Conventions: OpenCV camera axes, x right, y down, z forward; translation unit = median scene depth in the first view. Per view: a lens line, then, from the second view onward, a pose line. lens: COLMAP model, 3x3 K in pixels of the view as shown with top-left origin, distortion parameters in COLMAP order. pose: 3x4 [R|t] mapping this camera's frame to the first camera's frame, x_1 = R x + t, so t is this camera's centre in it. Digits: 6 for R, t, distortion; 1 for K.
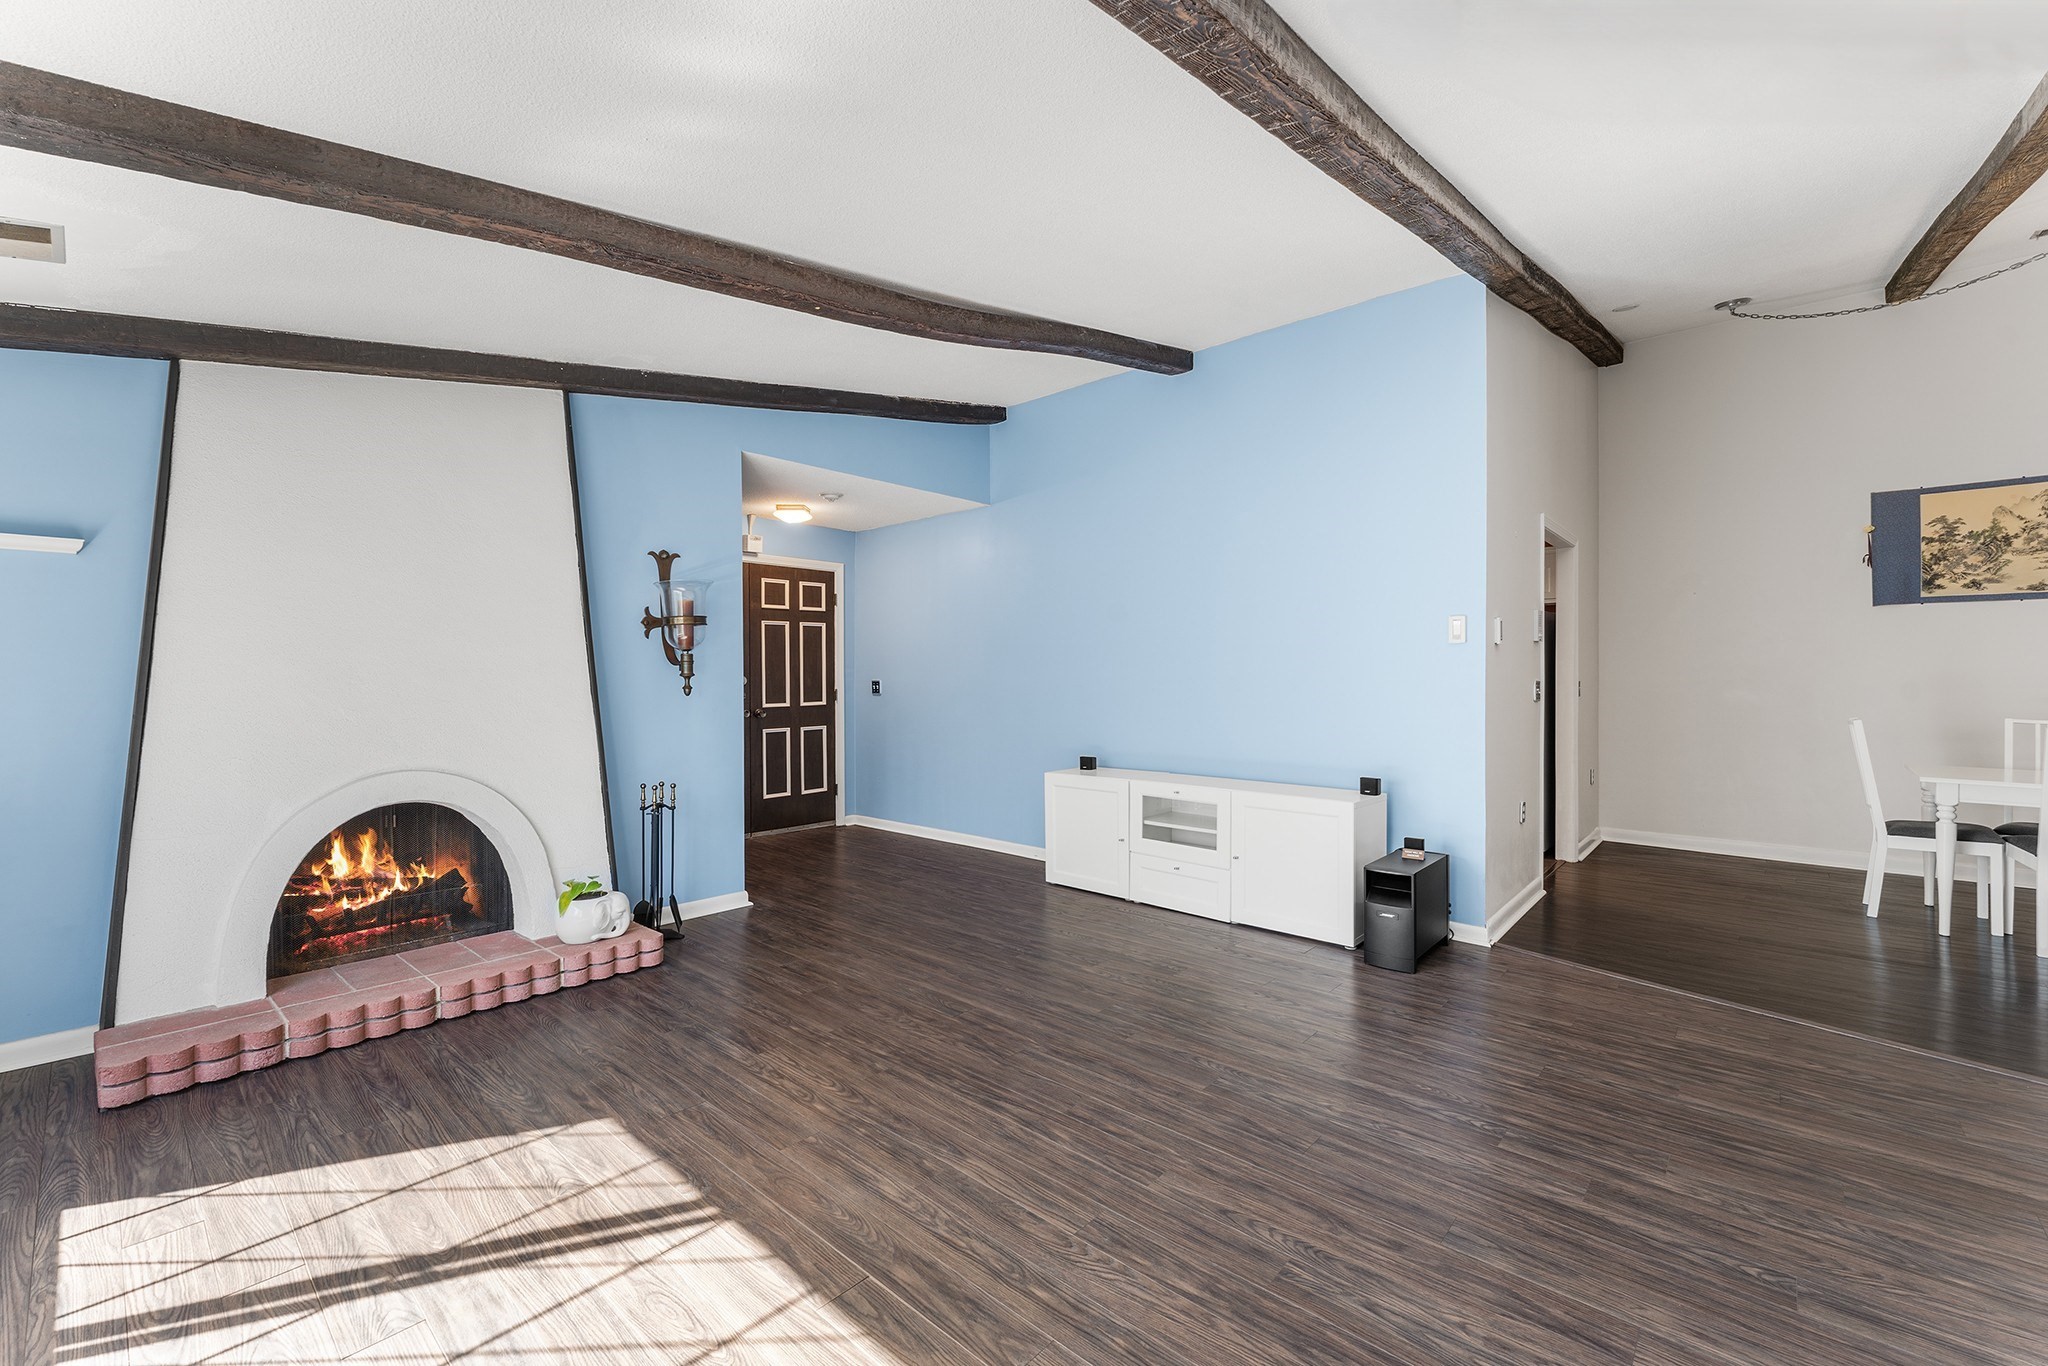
lens RADIAL K [[848.6, 0, 1021.9], [0, 848.6, 678.9], [0, 0, 1]] dist [-0.001710, 0.000137]
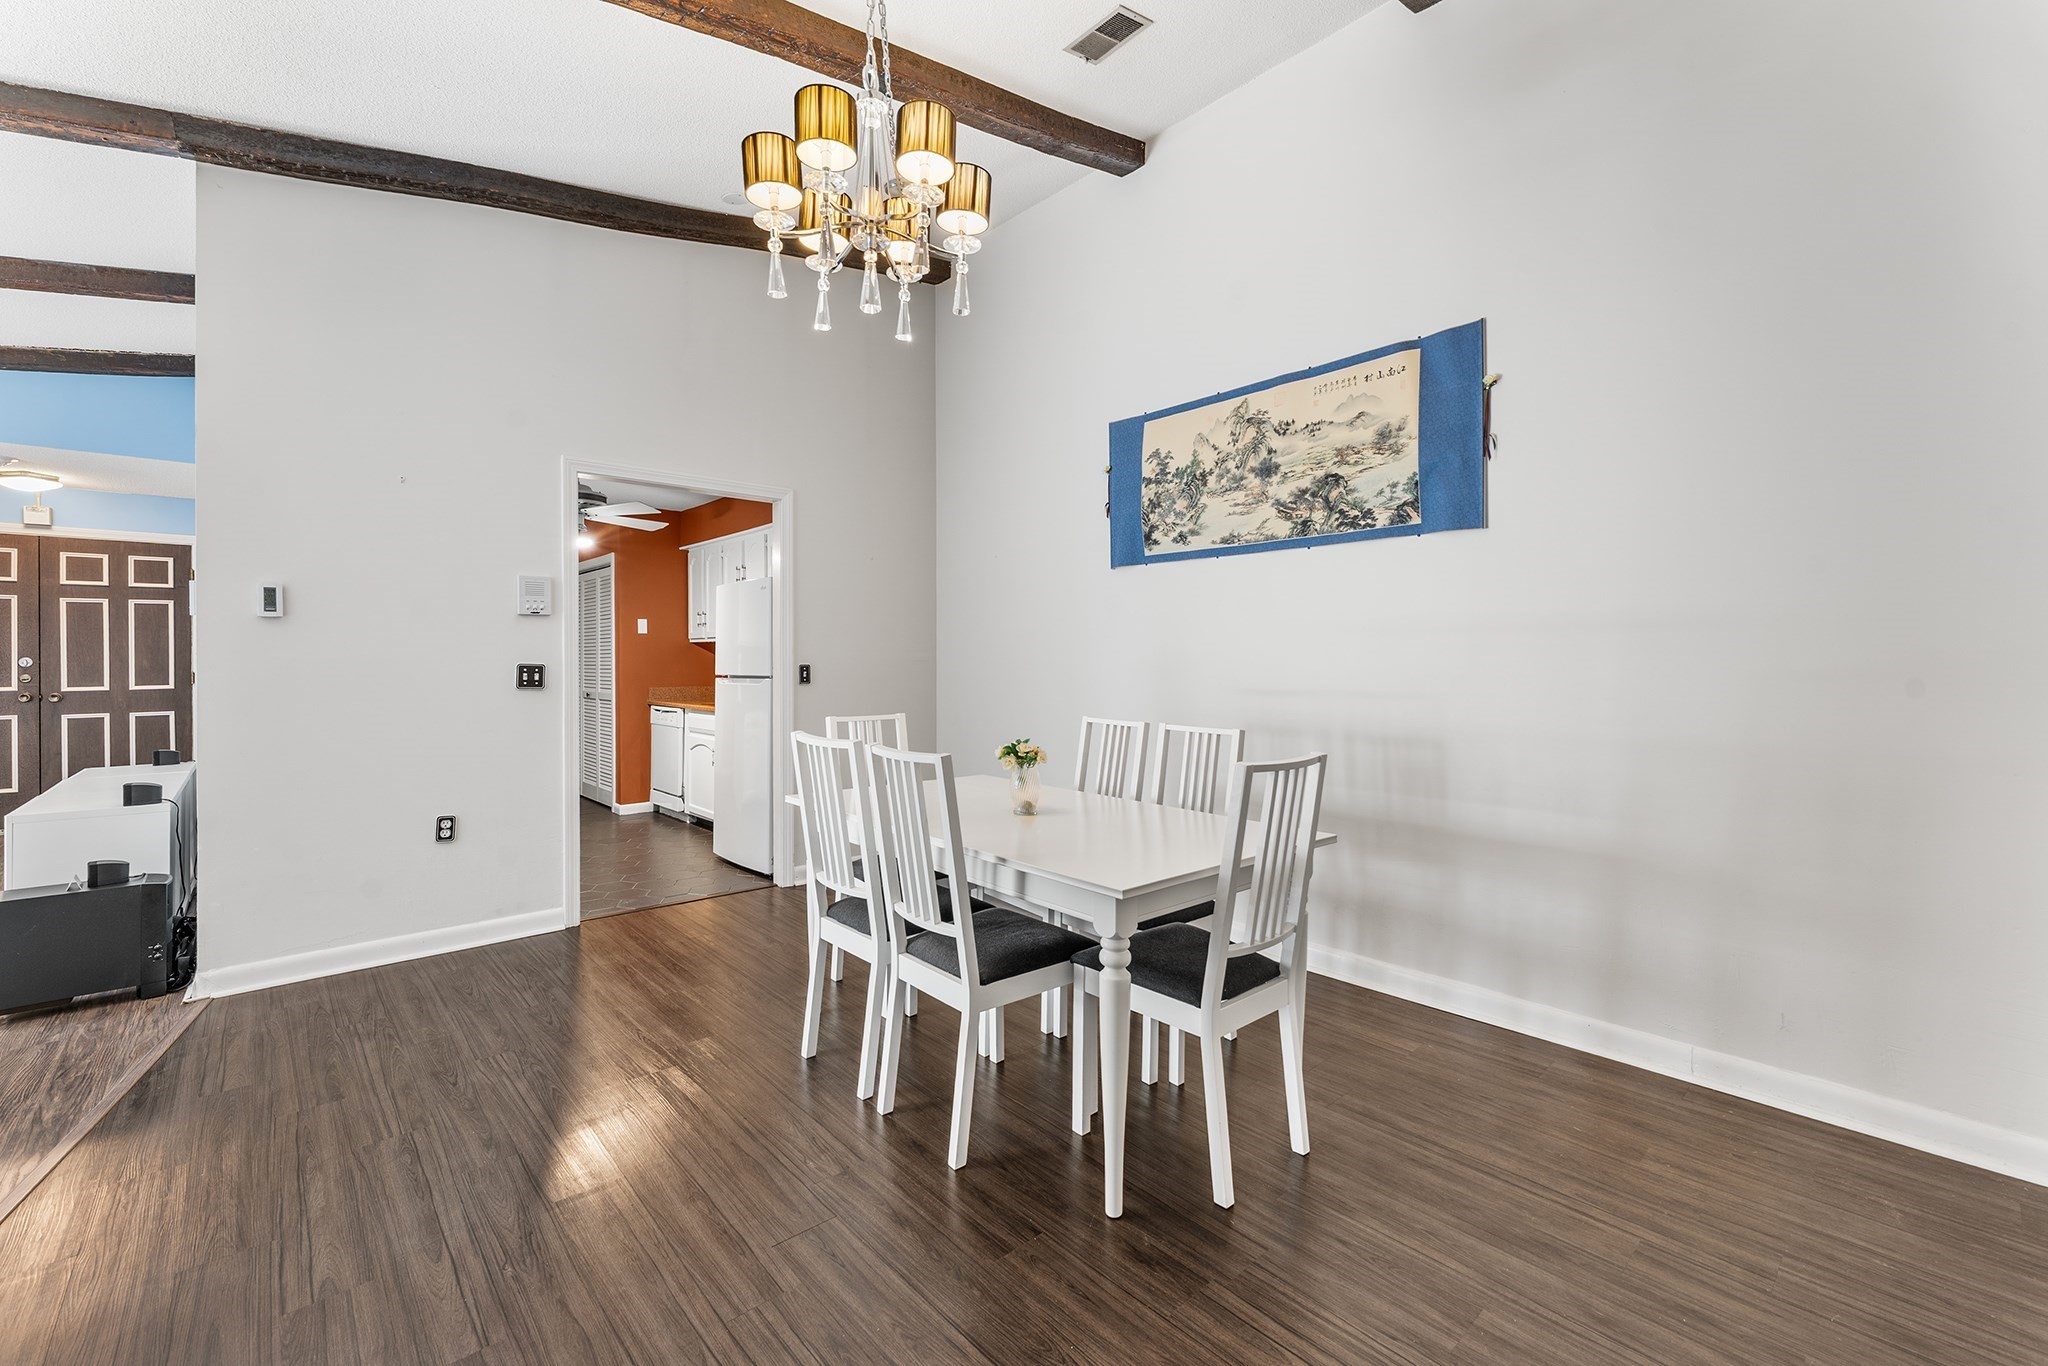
lens RADIAL K [[852.4, 0, 1033.0], [0, 852.4, 663.0], [0, 0, 1]] dist [-0.001250, -0.000269]
pose [[0.994677, 0.002157, -0.103019, 1.103308], [-0.002105, 0.999998, 0.000612, -0.000035], [0.103020, -0.000392, 0.994679, 0.235283]]
